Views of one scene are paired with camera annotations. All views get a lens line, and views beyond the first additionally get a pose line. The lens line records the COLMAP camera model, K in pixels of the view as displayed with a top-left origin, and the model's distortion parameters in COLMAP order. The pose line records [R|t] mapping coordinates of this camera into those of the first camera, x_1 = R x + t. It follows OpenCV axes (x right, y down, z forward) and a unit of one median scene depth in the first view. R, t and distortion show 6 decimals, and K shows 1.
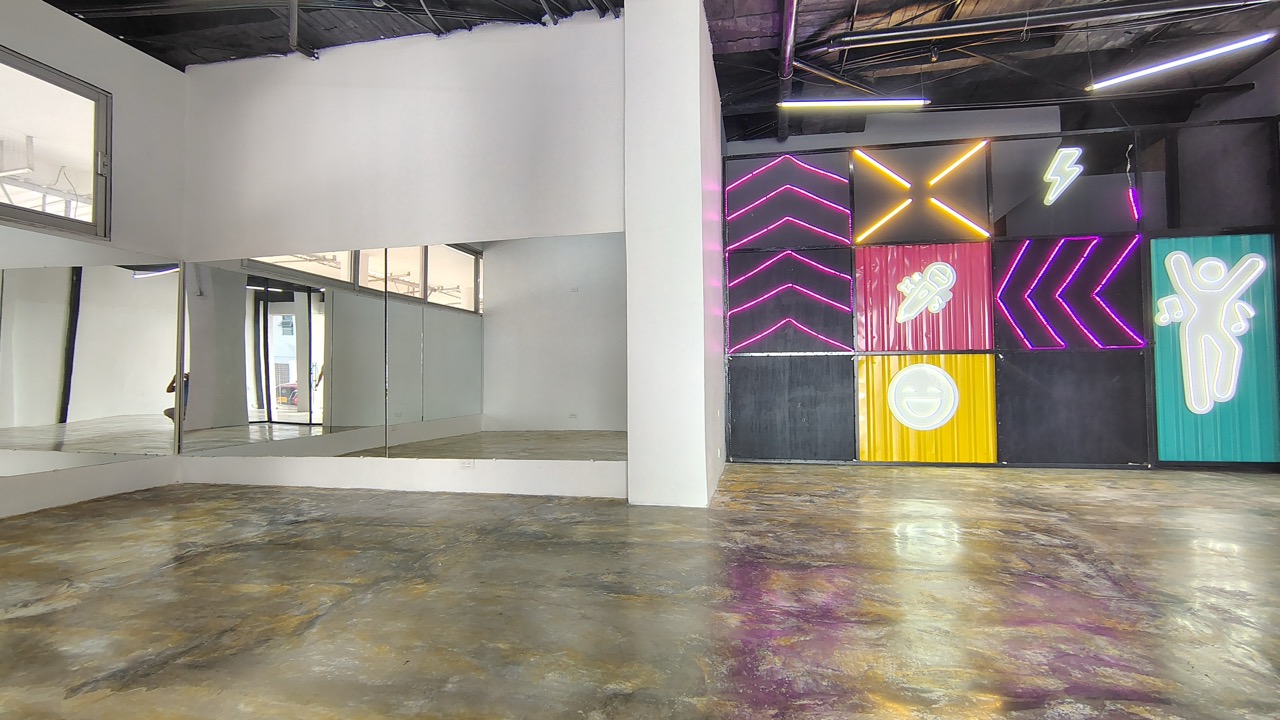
lens RADIAL K [[594.9, 0, 640.0], [0, 594.9, 360.0], [0, 0, 1]] dist [0.018166, 0.000492]
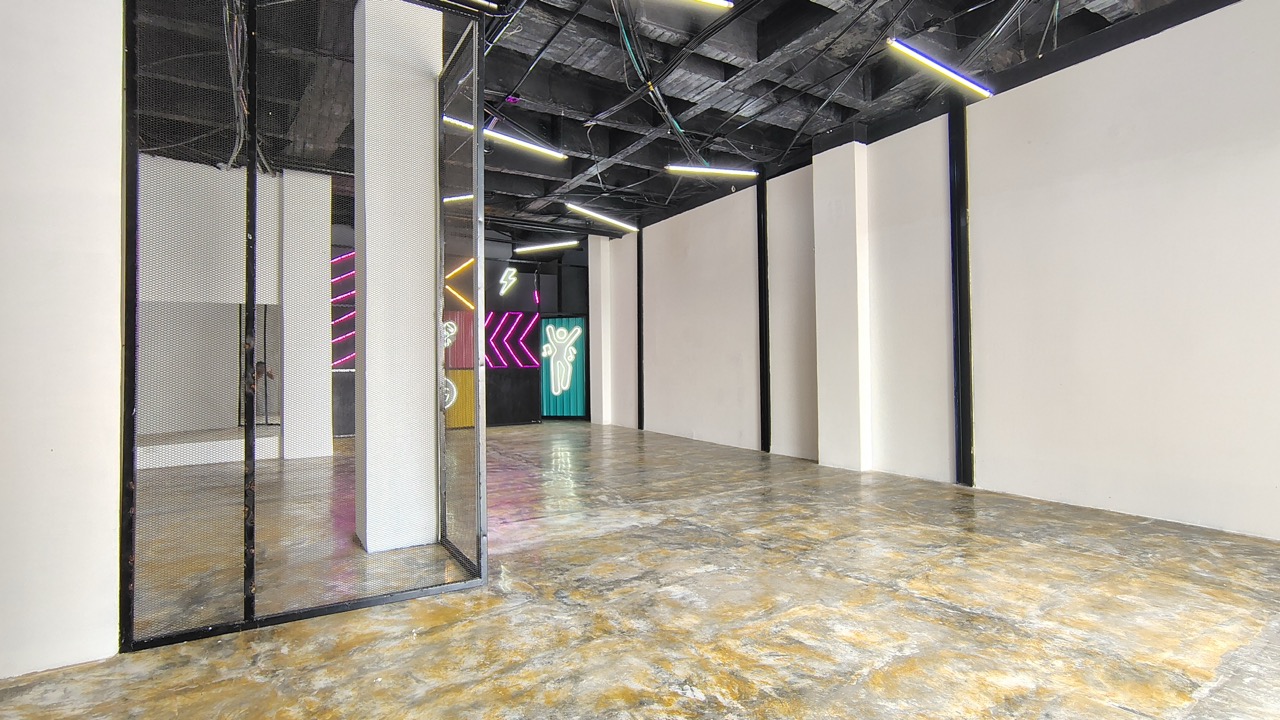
lens RADIAL K [[597.9, 0, 641.2], [0, 597.9, 355.4], [0, 0, 1]] dist [-0.012226, 0.001719]
pose [[0.726608, 0.008537, 0.687000, -0.347926], [-0.014605, 0.999889, 0.003022, -0.068200], [-0.686897, -0.012229, 0.726652, -0.762509]]
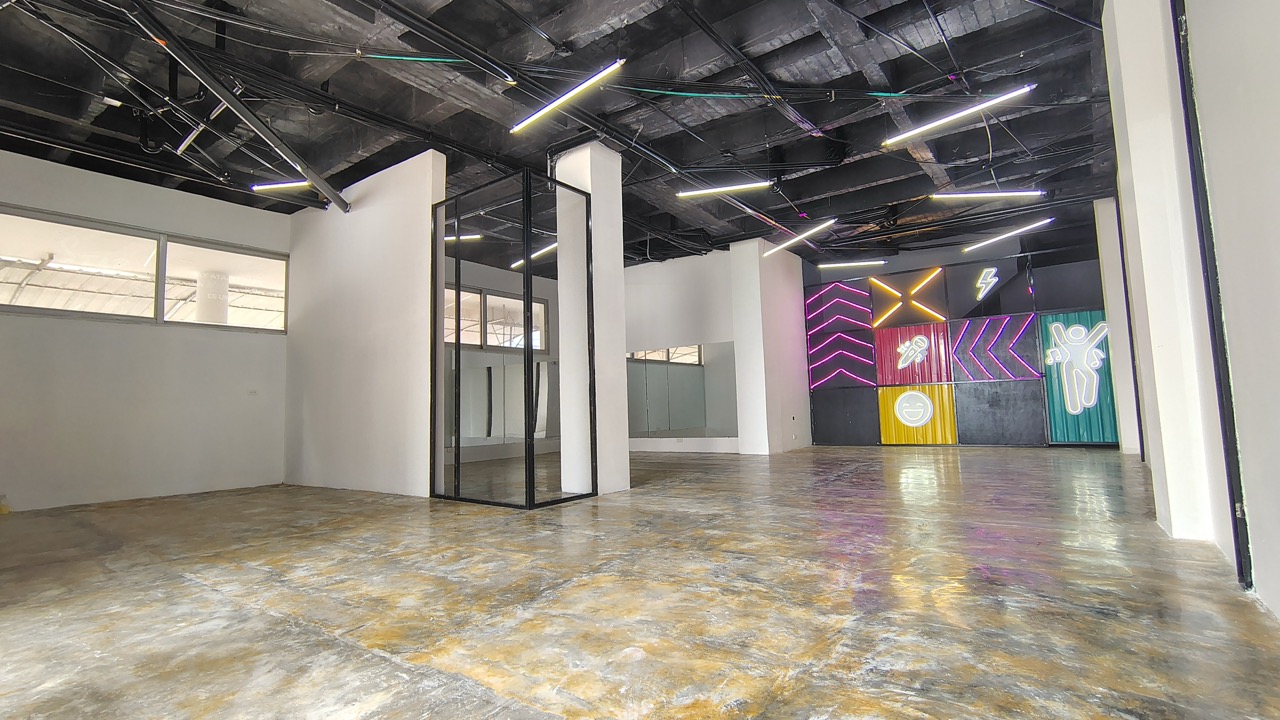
lens RADIAL K [[600.2, 0, 643.4], [0, 600.2, 353.1], [0, 0, 1]] dist [-0.020675, 0.009840]
pose [[0.908489, -0.059348, -0.413672, 0.490127], [0.036696, 0.997370, -0.062499, -0.025238], [0.416294, 0.041599, 0.908278, -1.027016]]
